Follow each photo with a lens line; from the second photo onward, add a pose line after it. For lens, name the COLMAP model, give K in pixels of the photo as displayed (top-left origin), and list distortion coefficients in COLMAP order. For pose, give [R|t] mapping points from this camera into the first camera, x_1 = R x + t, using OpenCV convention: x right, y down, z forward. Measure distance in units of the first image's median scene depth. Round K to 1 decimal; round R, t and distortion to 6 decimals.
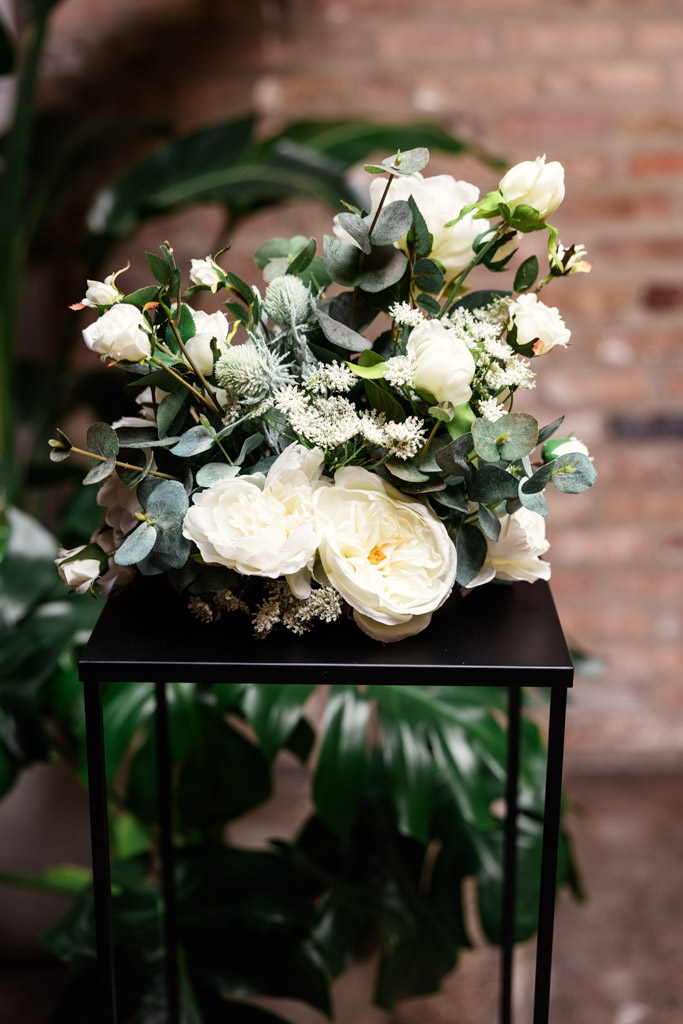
lens RADIAL K [[1601.4, 0, 341.5], [0, 1601.4, 512.0], [0, 0, 1]] dist [0.005372, 0.001012]
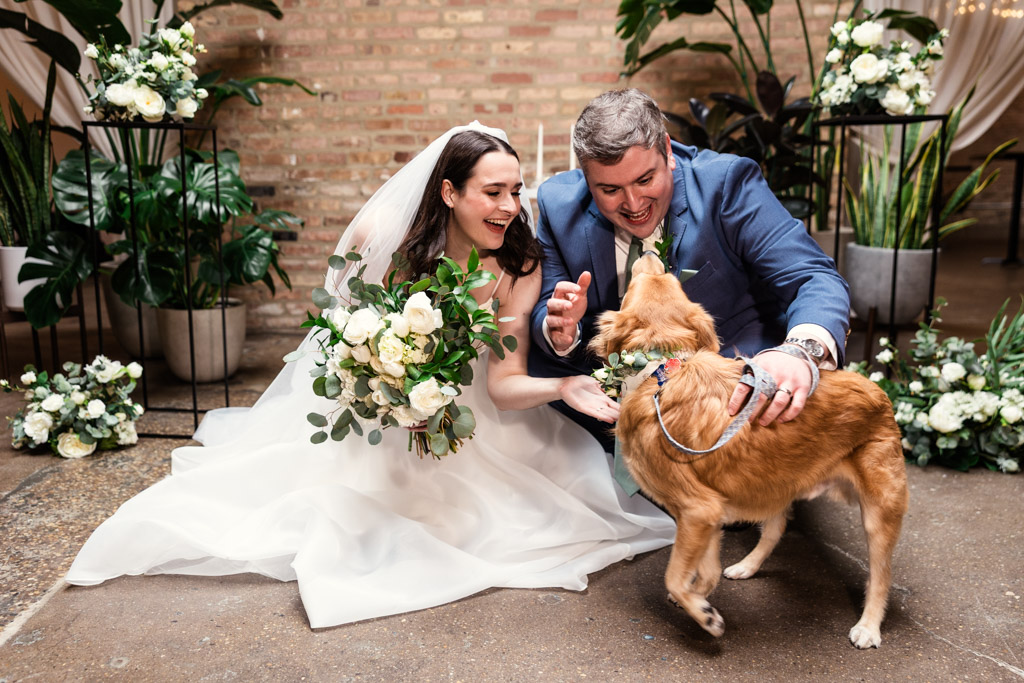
lens RADIAL K [[918.1, 0, 493.8], [0, 918.1, 367.2], [0, 0, 1]] dist [-0.004423, 0.002756]
pose [[0.999747, 0.018572, -0.012685, 1.030197], [-0.019467, 0.997024, -0.074594, 0.930076], [0.011262, 0.074822, 0.997133, -1.535282]]
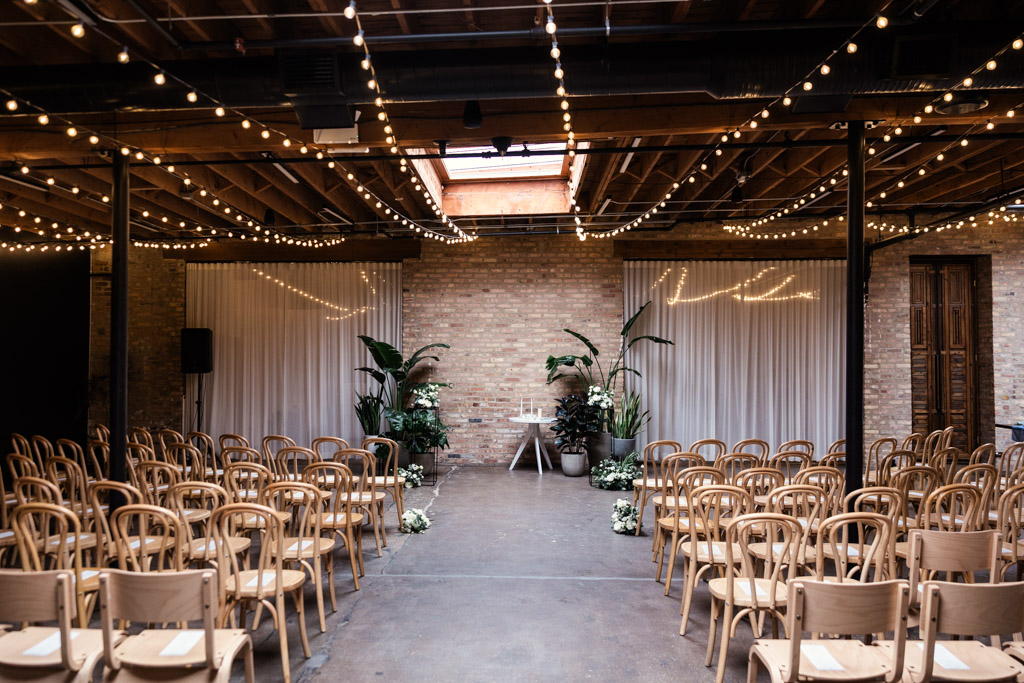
lens RADIAL K [[878.7, 0, 512.0], [0, 878.7, 341.5], [0, 0, 1]] dist [0.072527, 0.000704]
pose [[0.999580, 0.028043, 0.007272, 0.921964], [-0.024787, 0.957790, -0.286399, 2.274812], [-0.014996, 0.286098, 0.958083, -9.244962]]
